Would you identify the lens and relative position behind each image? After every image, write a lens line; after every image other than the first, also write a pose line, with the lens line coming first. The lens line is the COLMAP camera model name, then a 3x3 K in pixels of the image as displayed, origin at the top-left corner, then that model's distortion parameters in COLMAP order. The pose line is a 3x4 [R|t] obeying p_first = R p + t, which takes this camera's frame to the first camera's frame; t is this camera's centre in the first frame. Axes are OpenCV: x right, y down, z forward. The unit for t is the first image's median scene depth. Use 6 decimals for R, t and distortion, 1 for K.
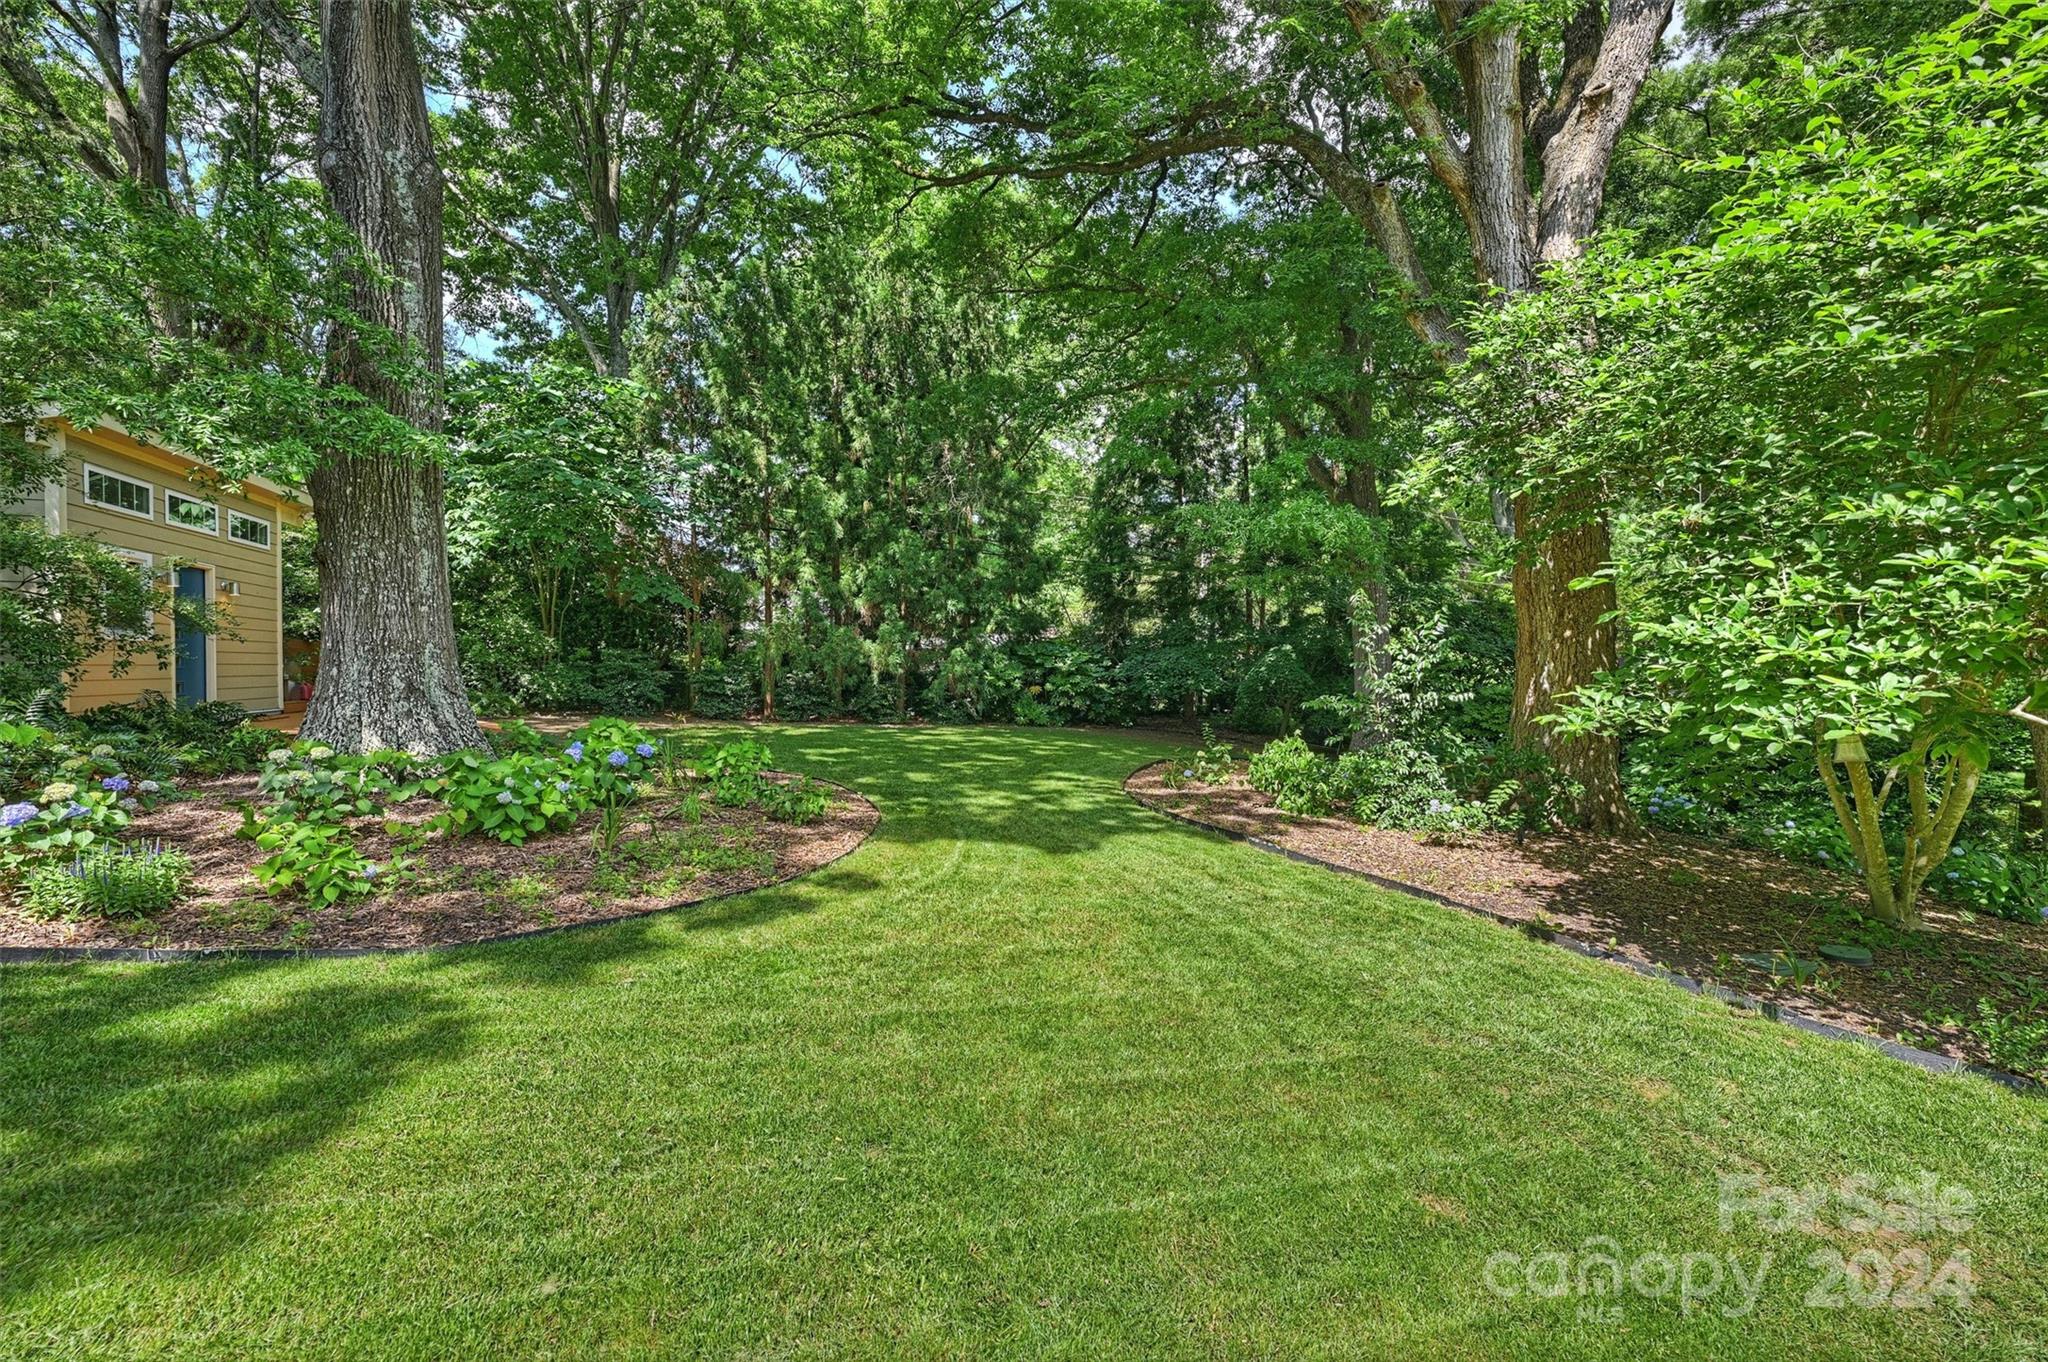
lens RADIAL K [[835.7, 0, 1014.5], [0, 835.7, 684.6], [0, 0, 1]] dist [0.000298, -0.000188]
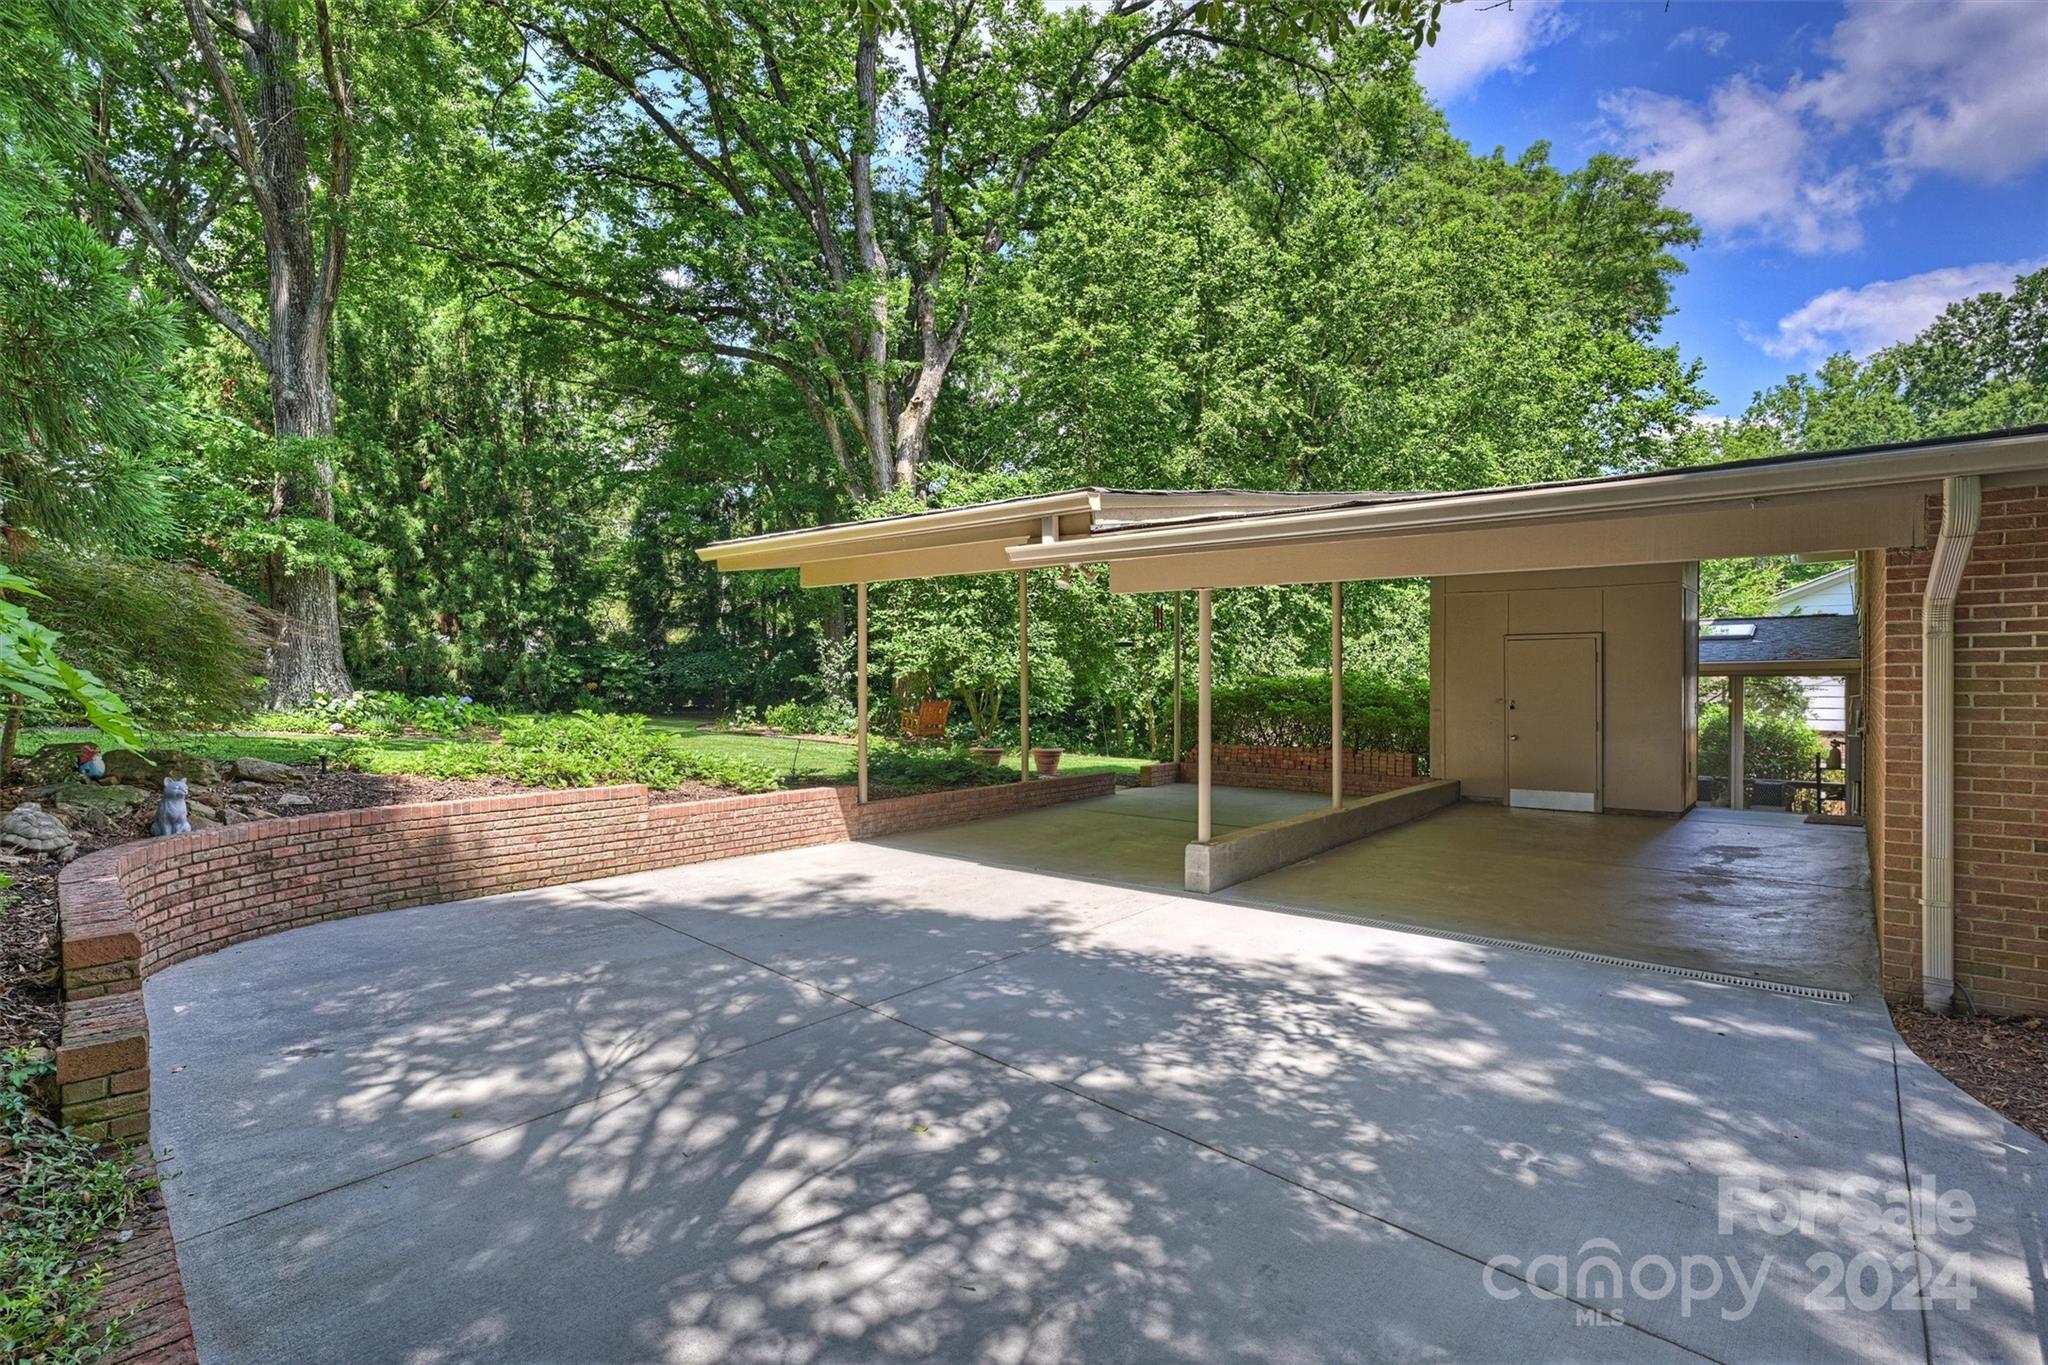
lens RADIAL K [[1000.3, 0, 1018.0], [0, 1000.3, 686.1], [0, 0, 1]] dist [0.000366, 0.000494]
pose [[0.866856, -0.010417, 0.498450, -0.180486], [0.016979, 0.999819, -0.008634, 0.032876], [-0.498270, 0.015947, 0.866875, -0.642063]]
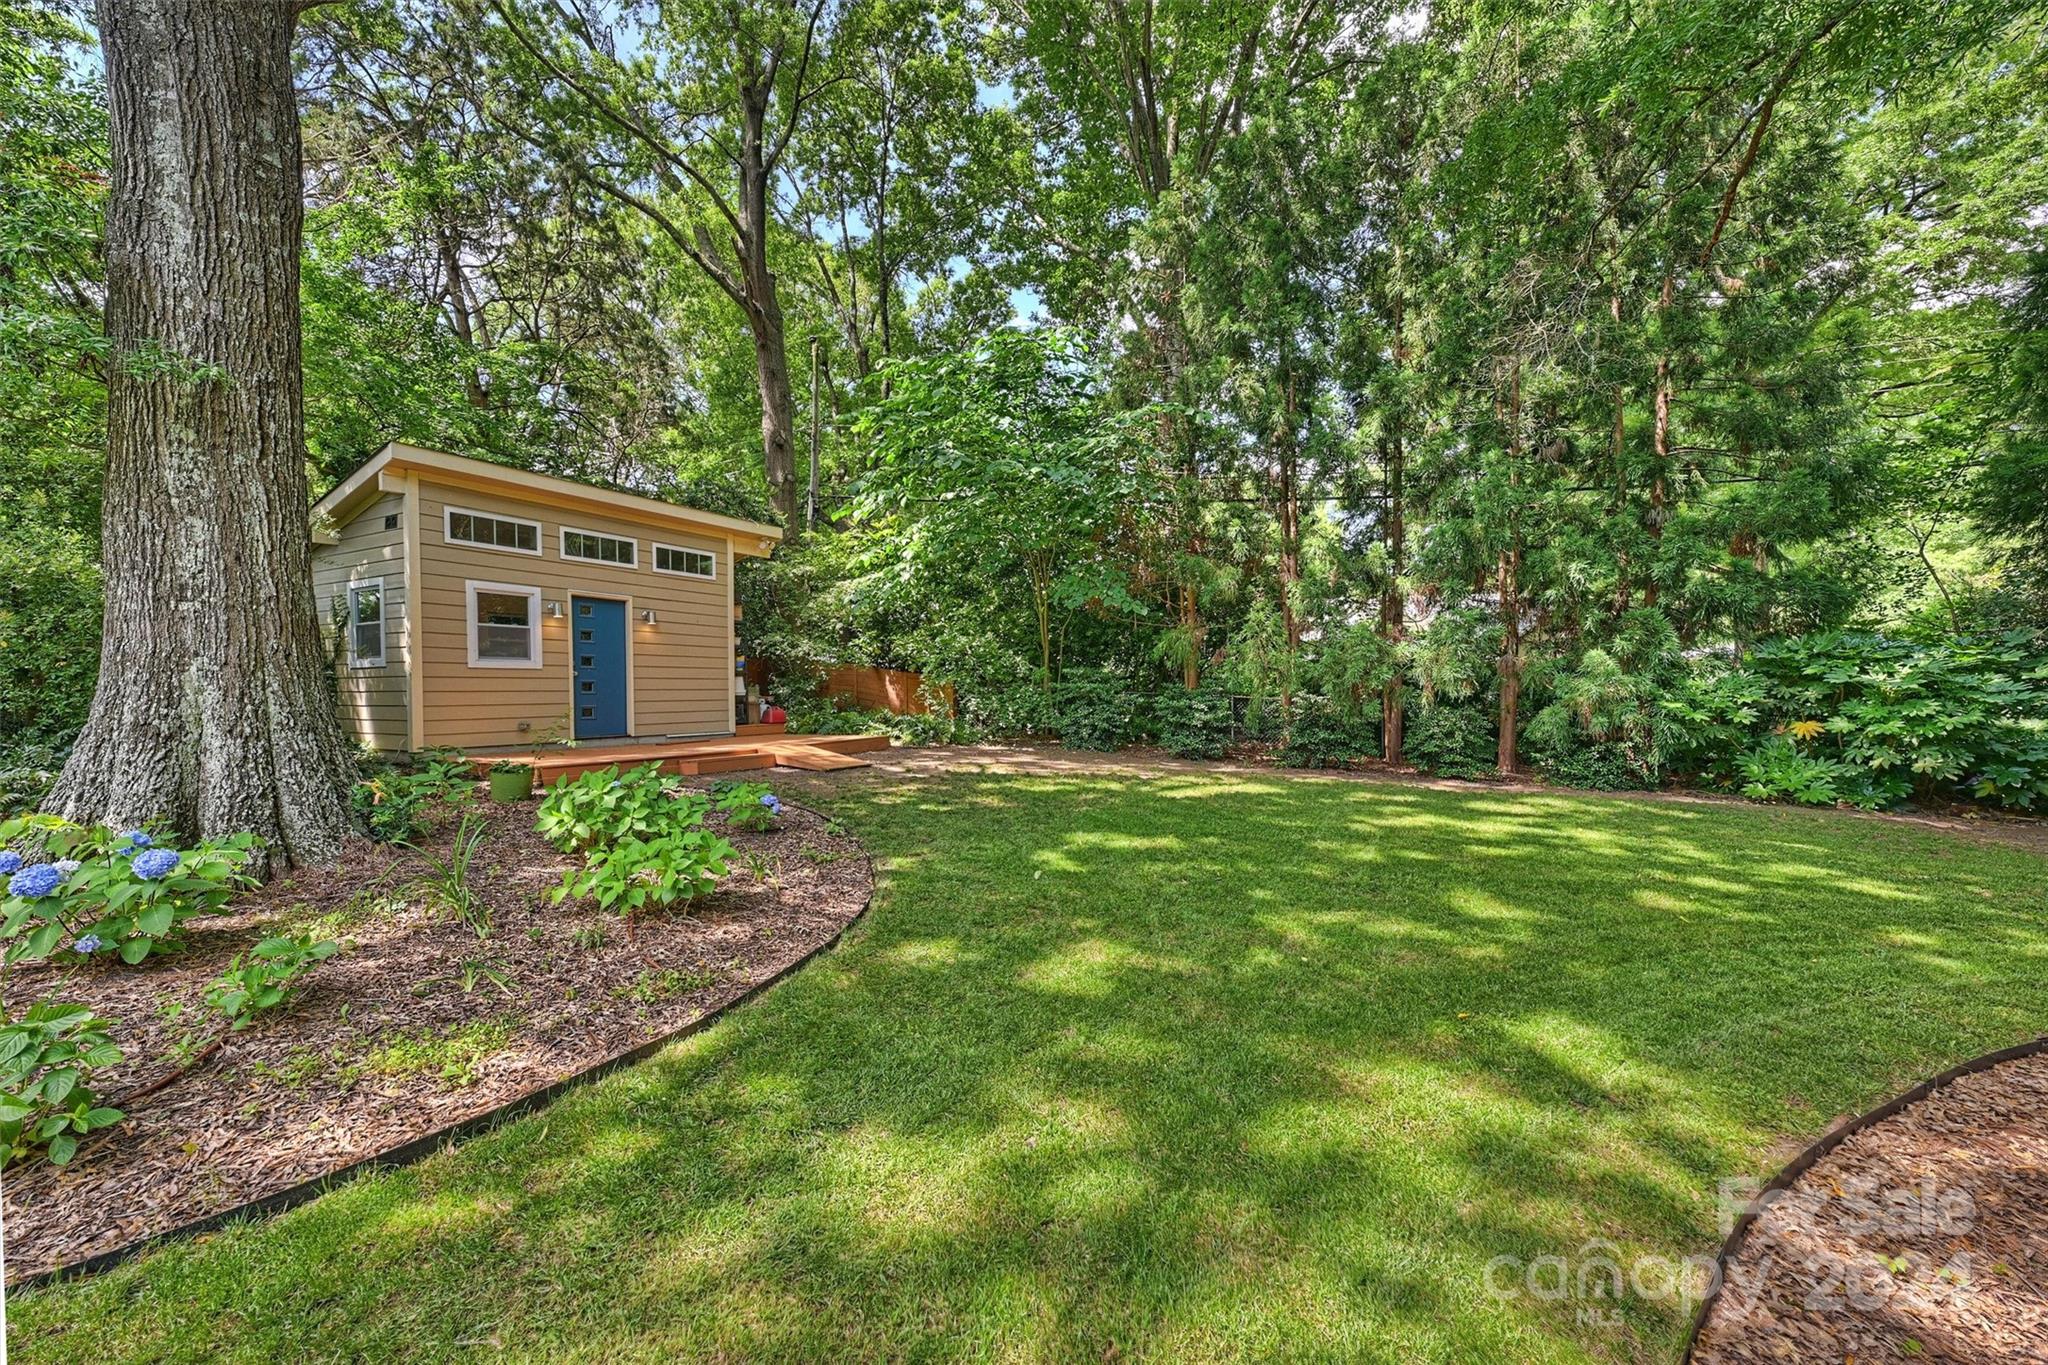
lens RADIAL K [[854.2, 0, 1015.7], [0, 854.2, 694.4], [0, 0, 1]] dist [0.002902, 0.000328]
pose [[0.678181, -0.001447, -0.734893, 0.086889], [-0.008070, 0.999923, -0.009416, -0.006500], [0.734851, 0.012316, 0.678117, 0.357797]]
